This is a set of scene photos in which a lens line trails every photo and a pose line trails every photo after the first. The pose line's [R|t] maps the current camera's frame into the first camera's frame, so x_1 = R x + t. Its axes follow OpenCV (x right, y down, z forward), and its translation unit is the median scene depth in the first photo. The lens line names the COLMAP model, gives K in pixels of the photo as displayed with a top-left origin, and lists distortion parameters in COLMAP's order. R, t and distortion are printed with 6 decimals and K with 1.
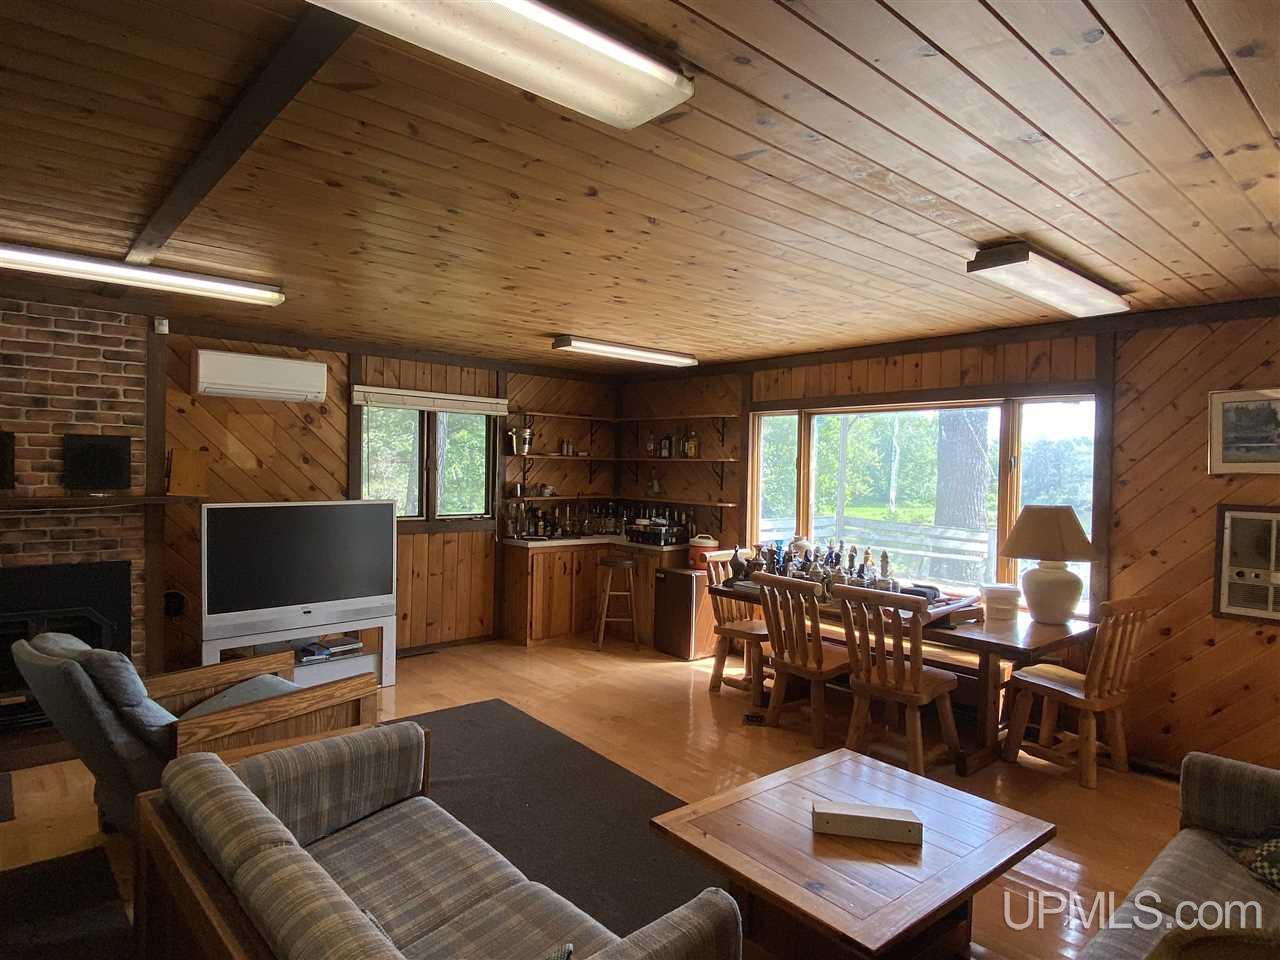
lens RADIAL K [[740.4, 0, 644.2], [0, 740.4, 485.5], [0, 0, 1]] dist [0.008911, -0.007186]
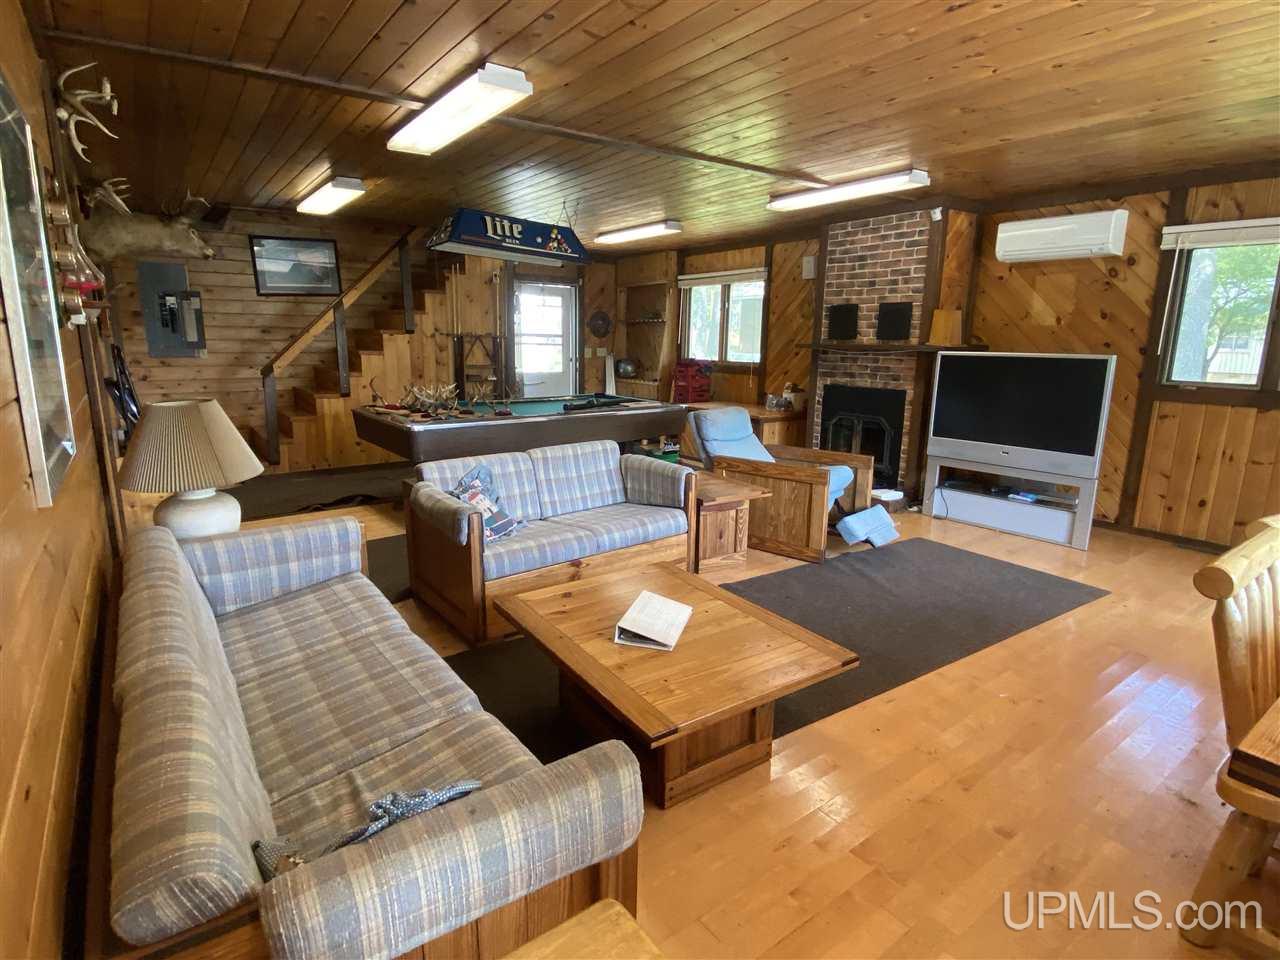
lens RADIAL K [[656.7, 0, 629.1], [0, 656.7, 480.6], [0, 0, 1]] dist [-0.001045, -0.002145]
pose [[-0.089055, 0.202130, -0.975301, 0.635342], [-0.030819, 0.978164, 0.205538, 0.025972], [0.995550, 0.048362, -0.080881, 0.564648]]
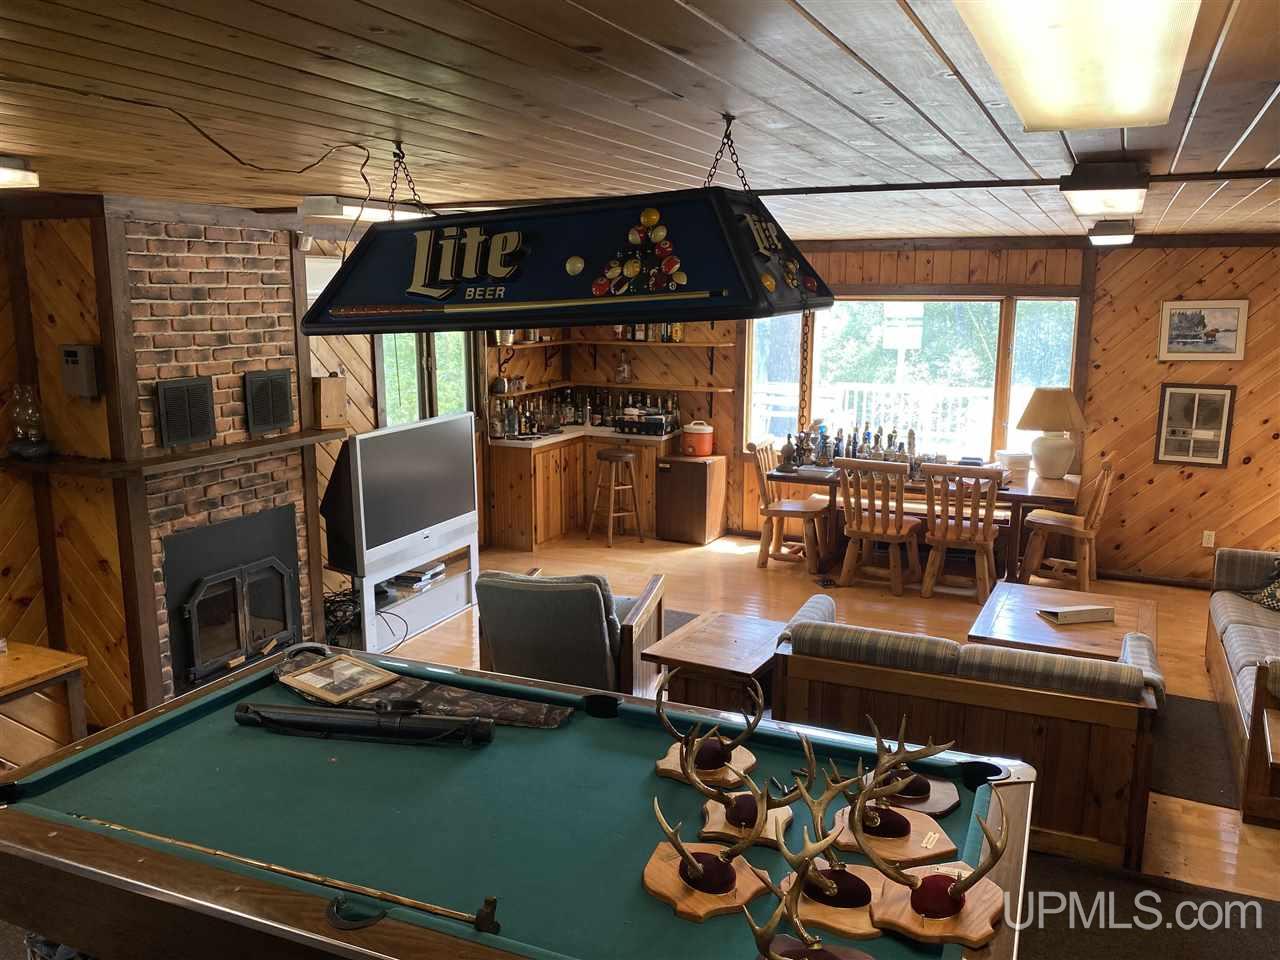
lens RADIAL K [[1012.9, 0, 637.2], [0, 1012.9, 486.9], [0, 0, 1]] dist [-0.012770, 0.000042]
pose [[0.915731, -0.095615, 0.390250, -0.779808], [0.028791, 0.984391, 0.173626, -0.123404], [-0.400760, -0.147758, 0.904190, -0.301737]]
